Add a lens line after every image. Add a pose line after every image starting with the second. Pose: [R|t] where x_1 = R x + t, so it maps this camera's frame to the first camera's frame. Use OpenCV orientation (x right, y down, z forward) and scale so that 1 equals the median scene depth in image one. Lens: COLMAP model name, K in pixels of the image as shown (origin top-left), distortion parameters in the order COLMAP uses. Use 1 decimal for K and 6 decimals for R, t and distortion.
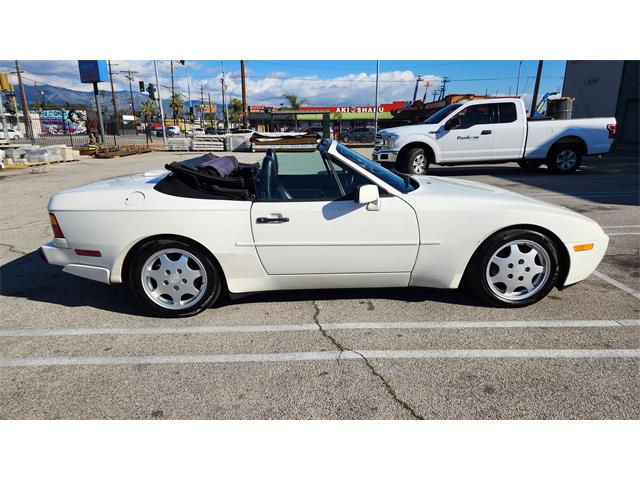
lens RADIAL K [[417.8, 0, 318.5], [0, 417.8, 238.1], [0, 0, 1]] dist [0.083604, -0.074638]
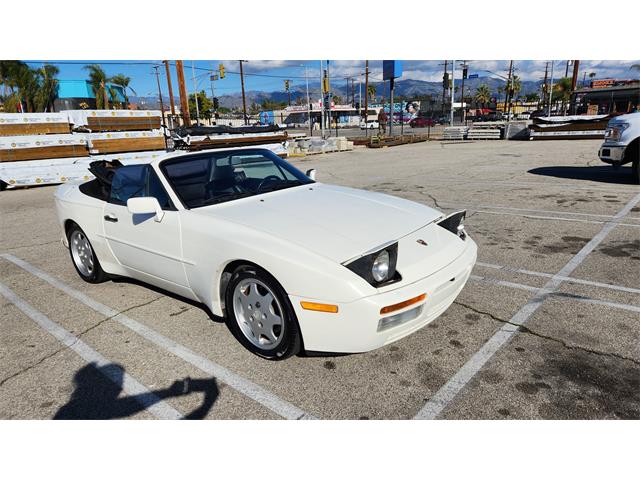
lens RADIAL K [[420.3, 0, 321.8], [0, 420.3, 232.0], [0, 0, 1]] dist [0.075687, -0.053353]
pose [[0.750324, 0.142201, -0.645594, 0.942611], [-0.130648, 0.989226, 0.066048, -0.138069], [0.648031, 0.034788, 0.760819, 0.373807]]
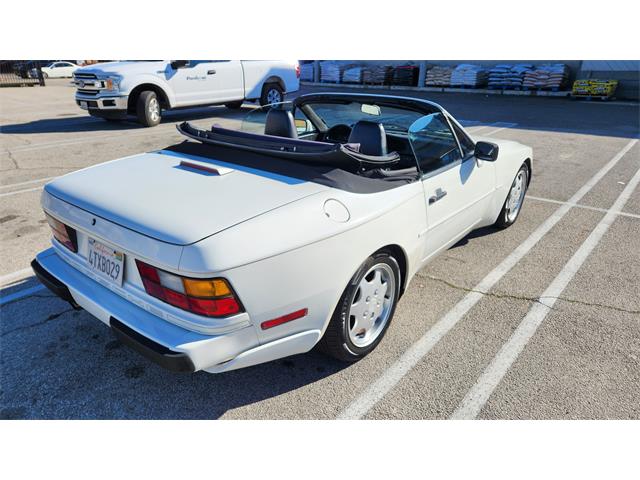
lens RADIAL K [[427.9, 0, 320.0], [0, 427.9, 240.0], [0, 0, 1]] dist [0.075708, -0.060781]
pose [[0.658050, -0.279864, 0.699032, -0.744668], [0.182377, 0.959959, 0.212644, -0.155784], [-0.730554, -0.012443, 0.682742, 0.467315]]
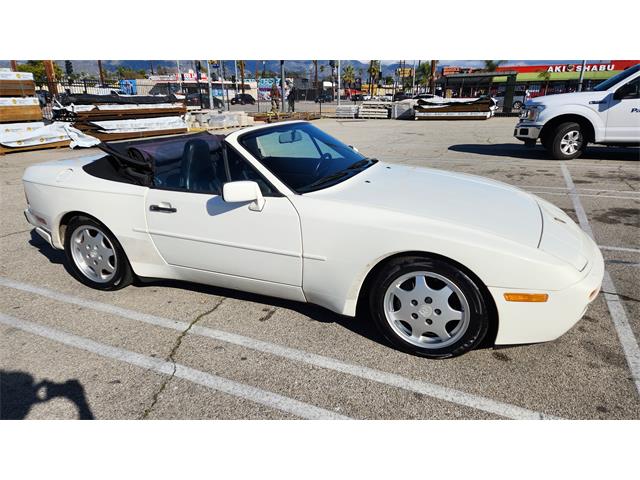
lens RADIAL K [[417.8, 0, 318.5], [0, 417.8, 238.1], [0, 0, 1]] dist [0.083604, -0.074638]
pose [[0.906157, 0.135822, -0.400539, 0.501944], [-0.104716, 0.989596, 0.098667, -0.090644], [0.409773, -0.047465, 0.910952, 0.214244]]
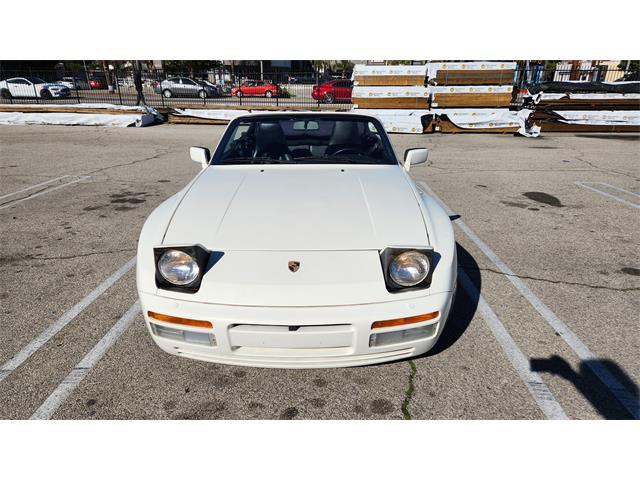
lens RADIAL K [[432.6, 0, 322.2], [0, 432.6, 236.5], [0, 0, 1]] dist [0.081799, -0.063104]
pose [[-0.040944, 0.337585, -0.940404, 1.117205], [-0.253367, 0.906922, 0.336597, -0.334317], [0.966503, 0.252049, 0.048400, 1.082378]]
